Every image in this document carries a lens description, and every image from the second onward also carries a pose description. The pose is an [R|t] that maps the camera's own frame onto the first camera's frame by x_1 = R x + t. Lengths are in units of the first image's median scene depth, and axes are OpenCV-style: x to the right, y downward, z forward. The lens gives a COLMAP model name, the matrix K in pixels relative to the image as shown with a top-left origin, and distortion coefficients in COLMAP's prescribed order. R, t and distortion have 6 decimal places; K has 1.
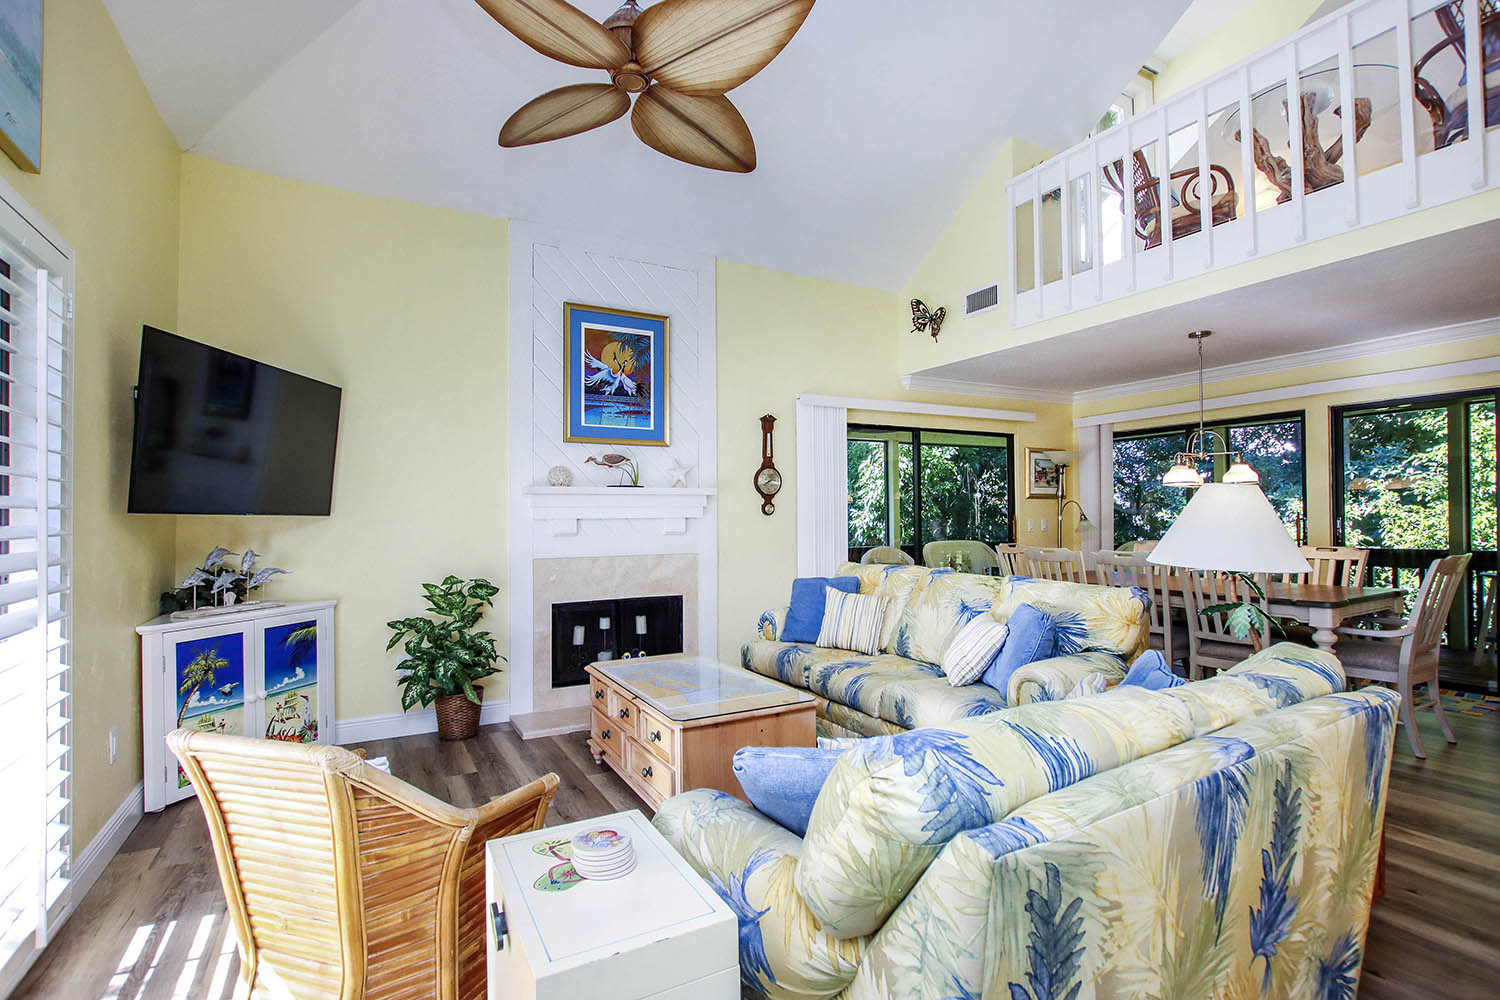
lens RADIAL K [[702.8, 0, 747.0], [0, 702.8, 504.0], [0, 0, 1]] dist [-0.024425, -0.000135]
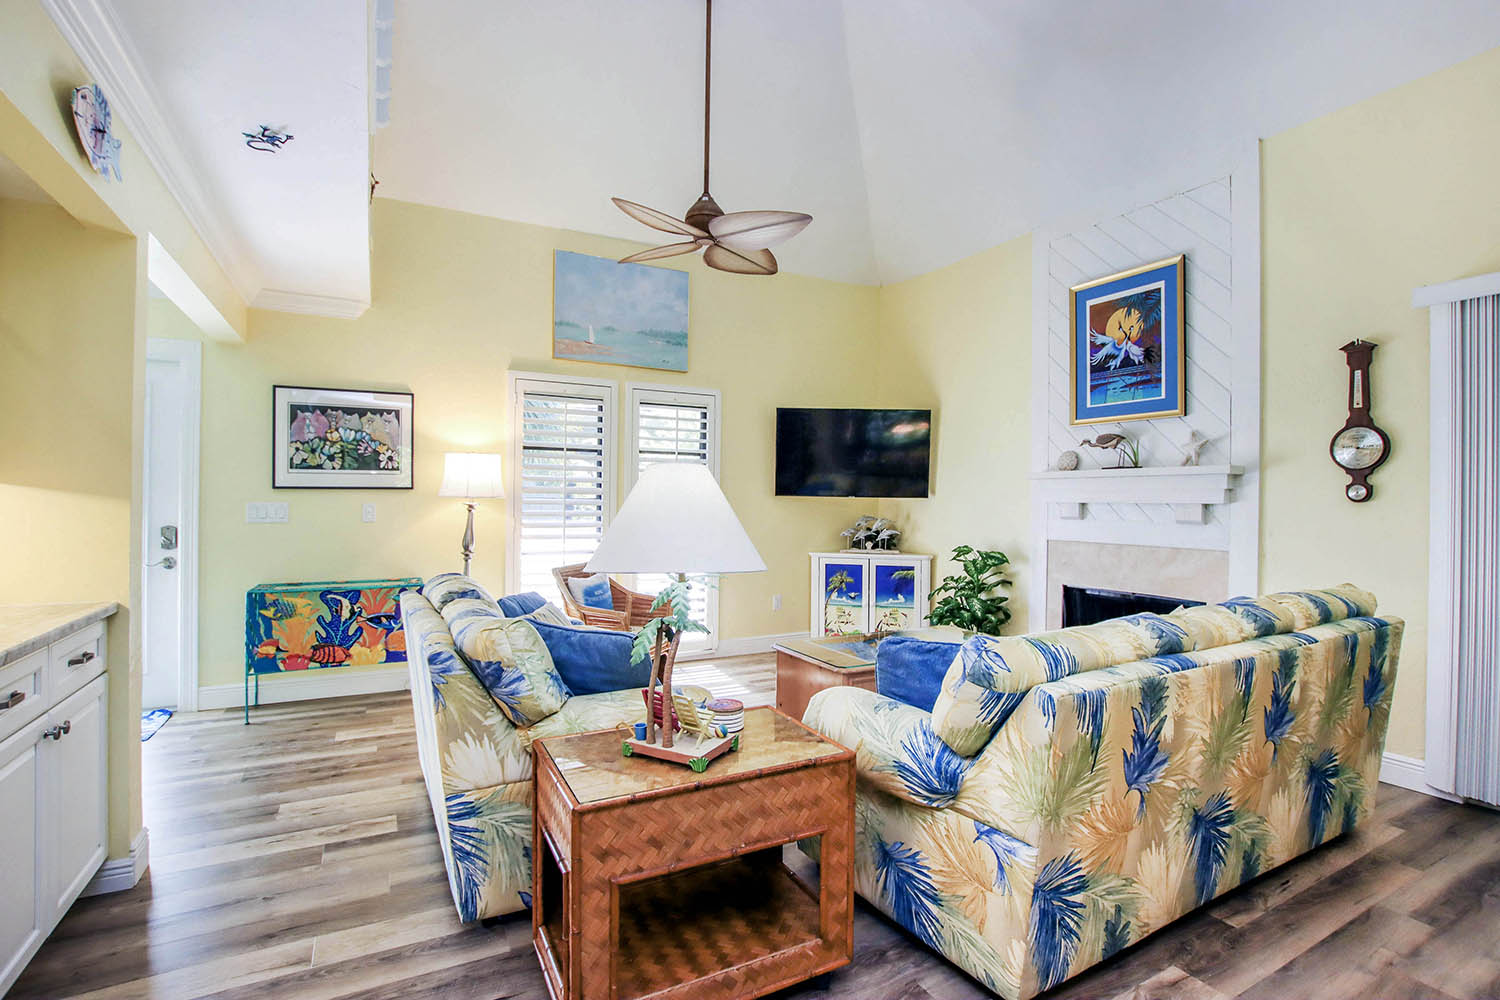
lens RADIAL K [[702.8, 0, 747.0], [0, 702.8, 504.0], [0, 0, 1]] dist [-0.024425, -0.000135]
pose [[-0.005804, 0.016556, -0.999846, 0.731495], [0.011183, 0.999801, 0.016491, 0.001319], [0.999921, -0.011086, -0.005988, 0.523733]]
